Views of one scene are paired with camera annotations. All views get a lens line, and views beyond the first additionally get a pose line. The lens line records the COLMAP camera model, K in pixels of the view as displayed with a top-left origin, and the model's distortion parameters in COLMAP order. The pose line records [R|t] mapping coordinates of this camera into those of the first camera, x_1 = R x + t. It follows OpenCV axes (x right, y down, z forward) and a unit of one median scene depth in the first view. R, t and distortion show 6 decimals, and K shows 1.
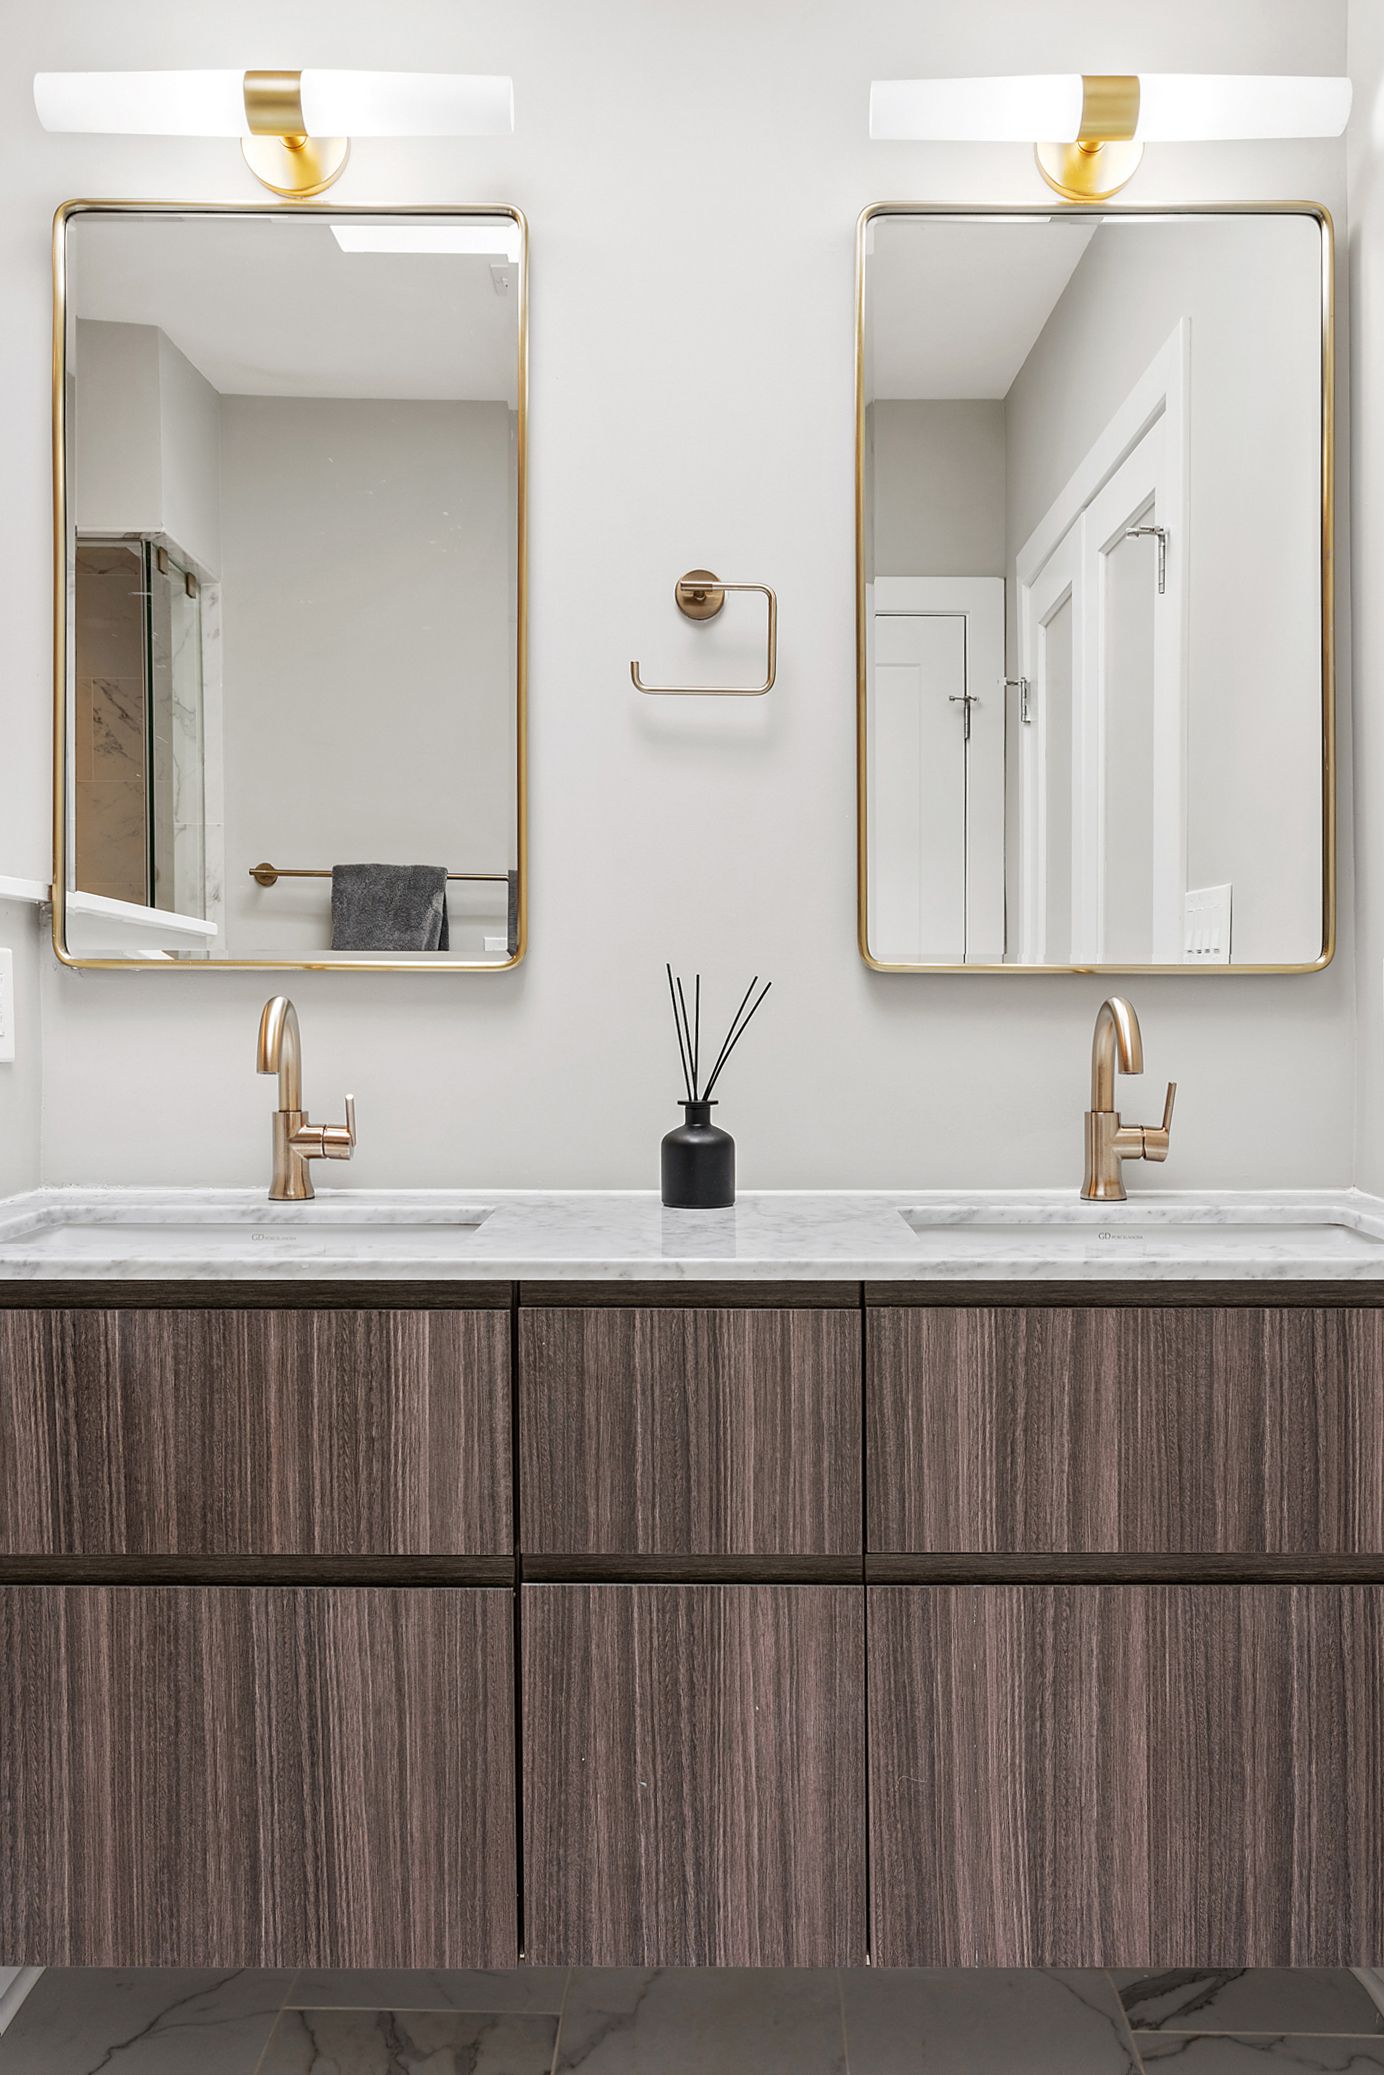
lens RADIAL K [[1733.5, 0, 759.2], [0, 1733.5, 1046.1], [0, 0, 1]] dist [-0.011031, 0.003070]
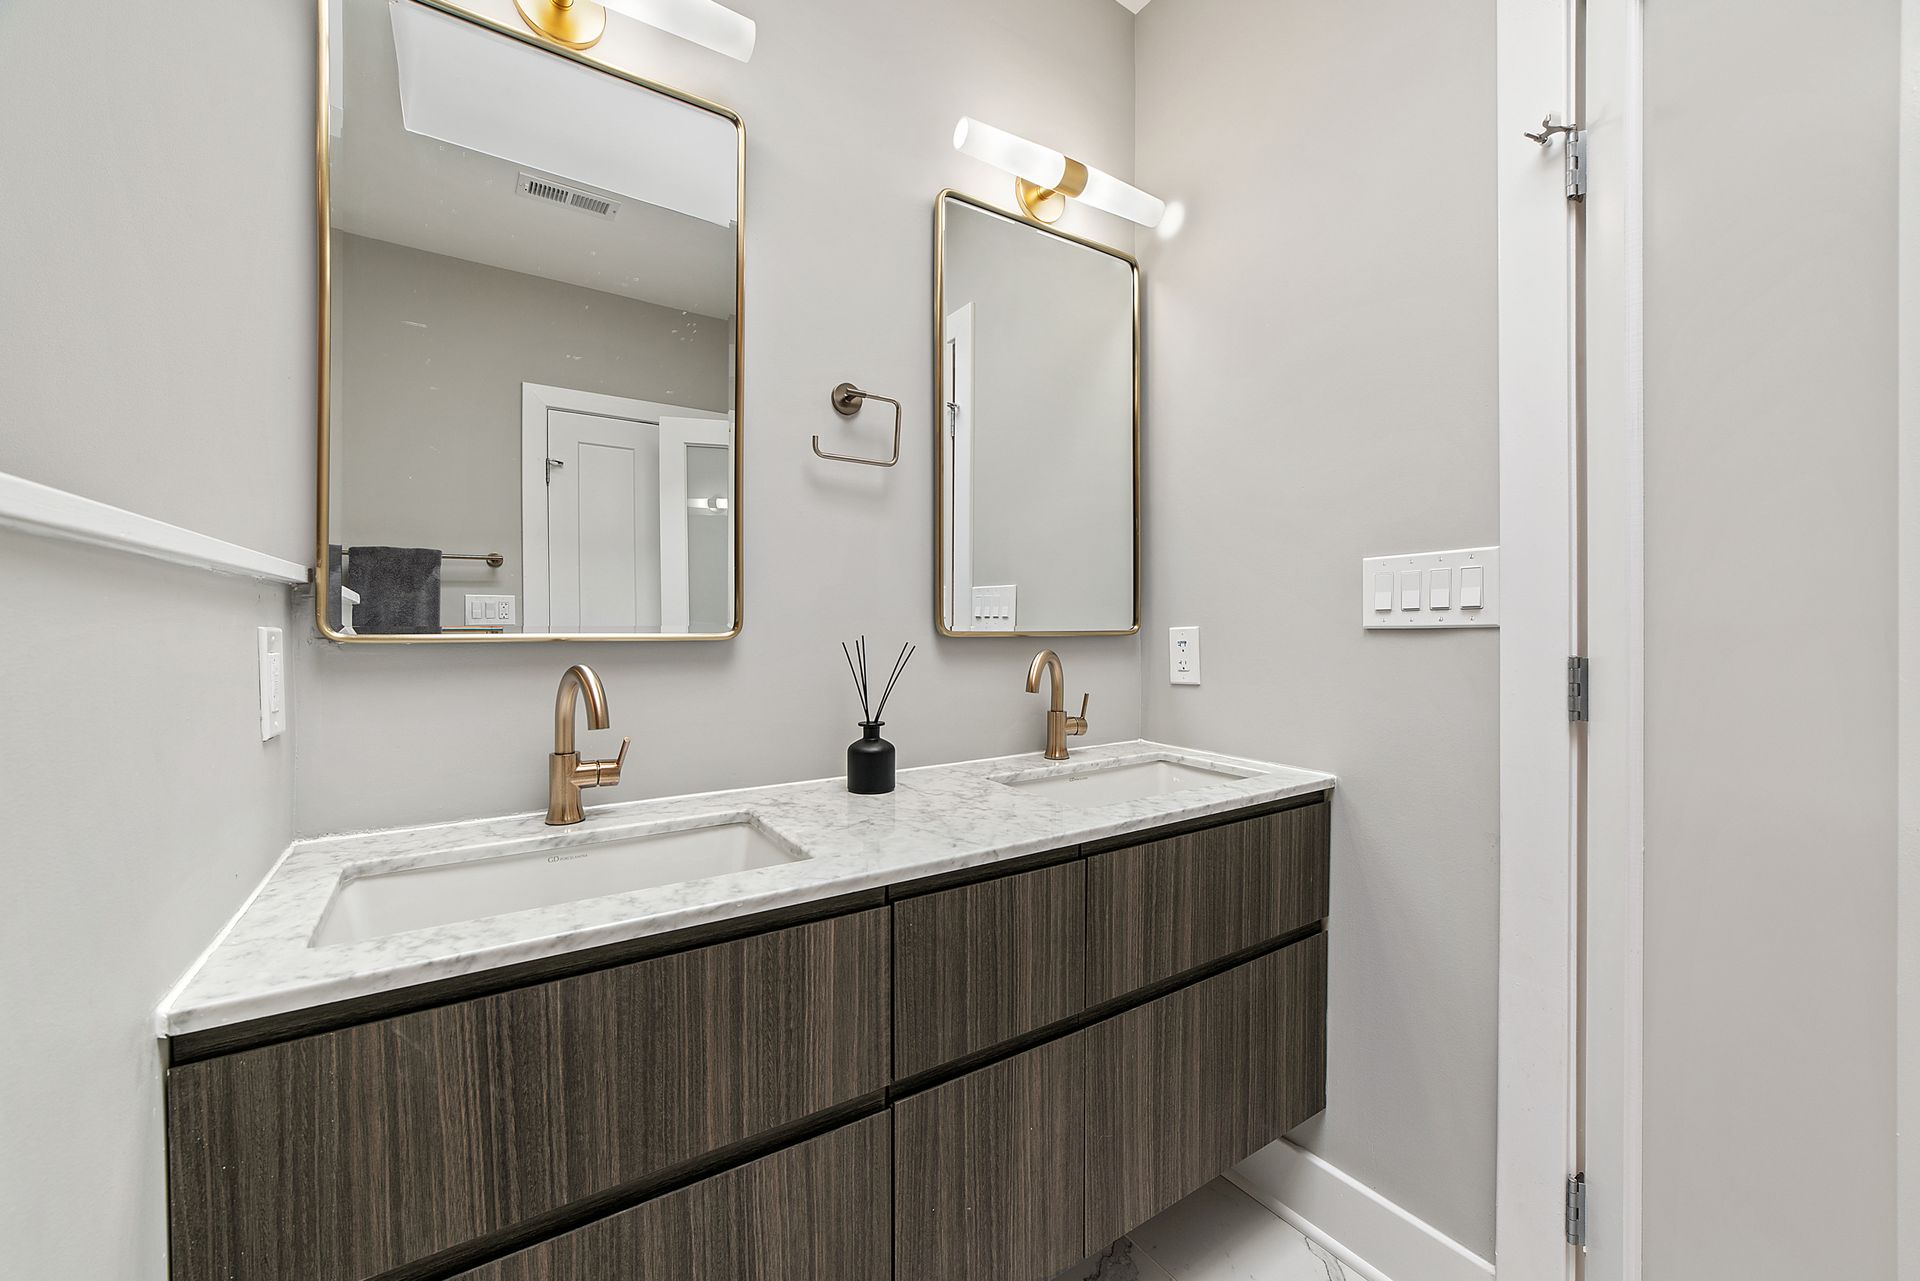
lens RADIAL K [[760.2, 0, 997.2], [0, 760.2, 635.6], [0, 0, 1]] dist [-0.027065, 0.008072]
pose [[0.831194, -0.008731, 0.555914, -0.396198], [0.012487, 0.999918, -0.002967, -0.053891], [-0.555843, 0.009408, 0.831234, 0.460194]]
